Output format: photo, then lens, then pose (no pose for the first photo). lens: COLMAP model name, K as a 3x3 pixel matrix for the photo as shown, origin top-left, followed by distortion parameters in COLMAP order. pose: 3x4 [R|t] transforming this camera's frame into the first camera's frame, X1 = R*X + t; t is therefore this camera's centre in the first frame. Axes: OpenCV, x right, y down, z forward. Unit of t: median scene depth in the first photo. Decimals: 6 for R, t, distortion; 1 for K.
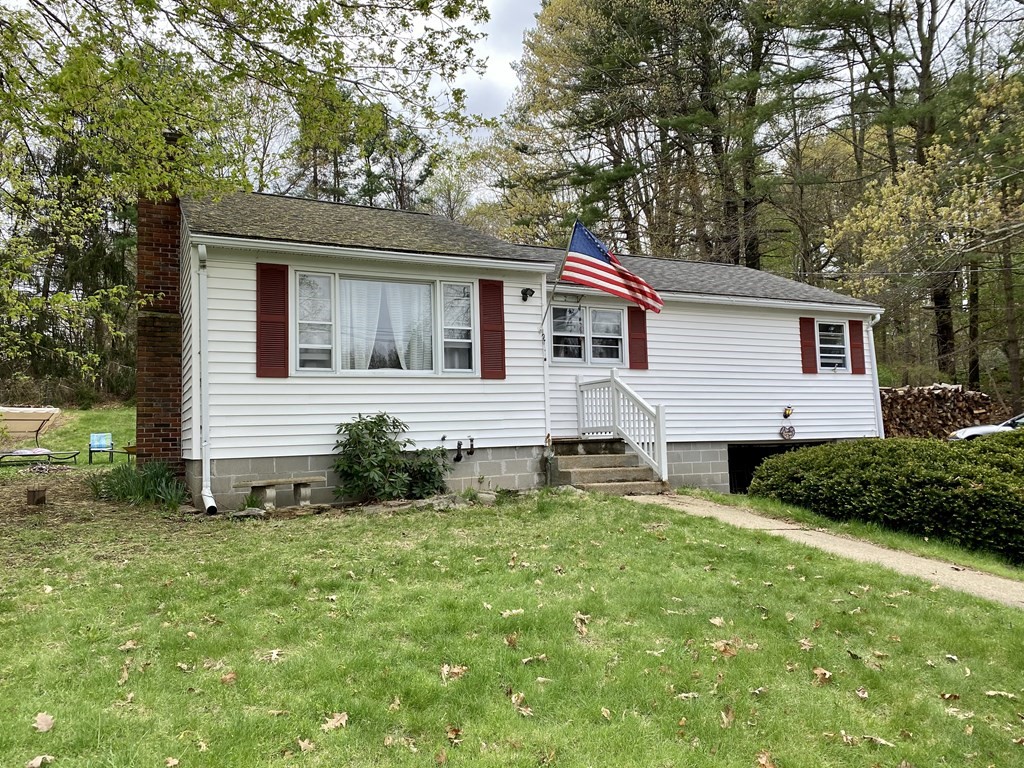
lens RADIAL K [[780.5, 0, 513.5], [0, 780.5, 382.9], [0, 0, 1]] dist [0.005111, 0.000457]
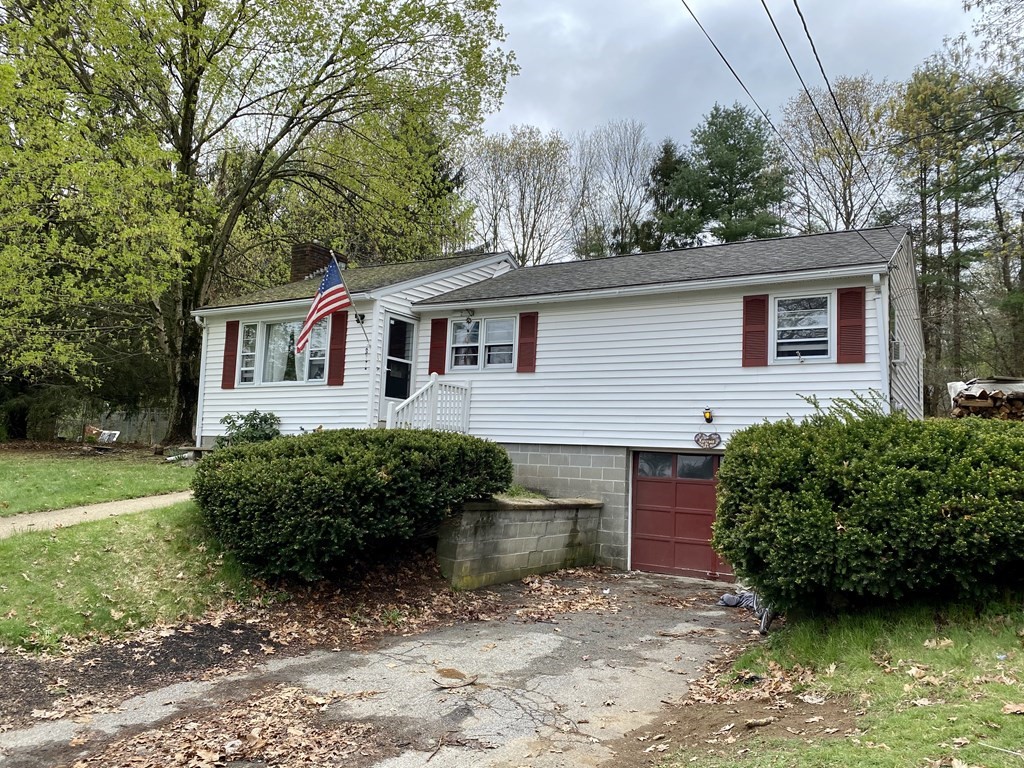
lens RADIAL K [[780.5, 0, 513.9], [0, 780.5, 385.7], [0, 0, 1]] dist [0.005111, 0.000457]
pose [[0.552722, -0.041175, -0.832348, 1.006603], [0.006309, 0.998957, -0.045227, 0.046377], [0.833342, 0.019746, 0.552405, 0.412778]]
